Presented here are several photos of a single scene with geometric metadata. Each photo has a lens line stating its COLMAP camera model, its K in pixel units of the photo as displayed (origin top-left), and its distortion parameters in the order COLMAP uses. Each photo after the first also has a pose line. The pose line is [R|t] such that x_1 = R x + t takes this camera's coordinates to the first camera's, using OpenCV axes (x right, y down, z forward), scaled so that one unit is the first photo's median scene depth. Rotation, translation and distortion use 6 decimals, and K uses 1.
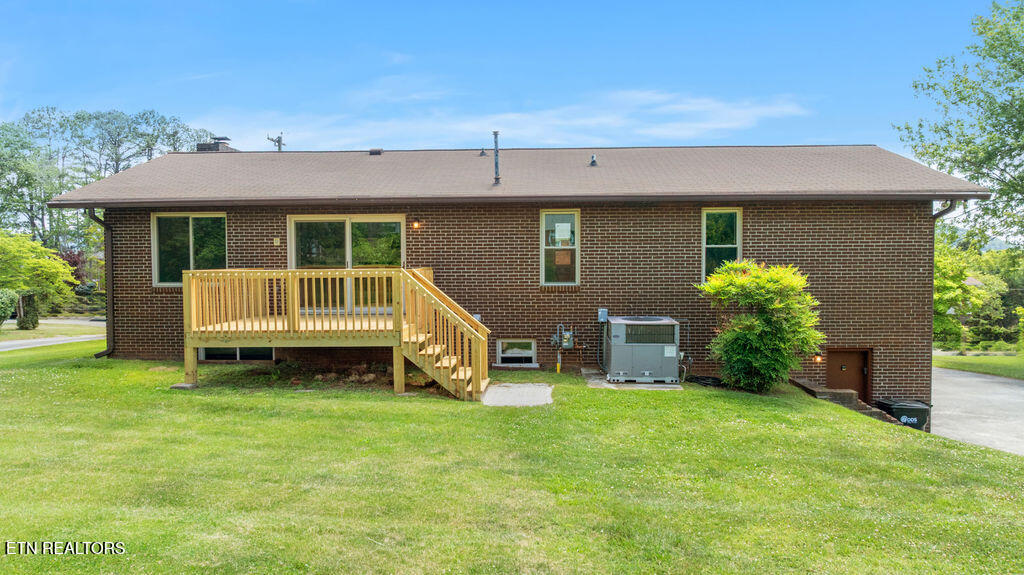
lens RADIAL K [[662.3, 0, 512.0], [0, 662.3, 287.5], [0, 0, 1]] dist [-0.001909, -0.000274]
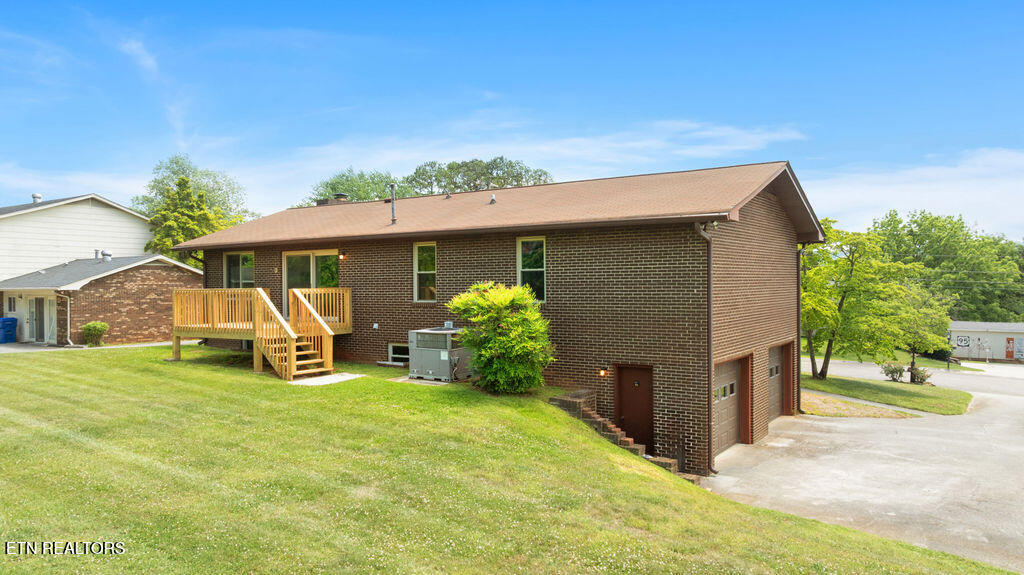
lens RADIAL K [[662.3, 0, 512.0], [0, 662.3, 287.5], [0, 0, 1]] dist [-0.001909, -0.000274]
pose [[0.871474, 0.000861, -0.490441, 0.900822], [-0.014817, 0.999588, -0.024573, -0.002801], [0.490218, 0.028681, 0.871128, -0.024819]]
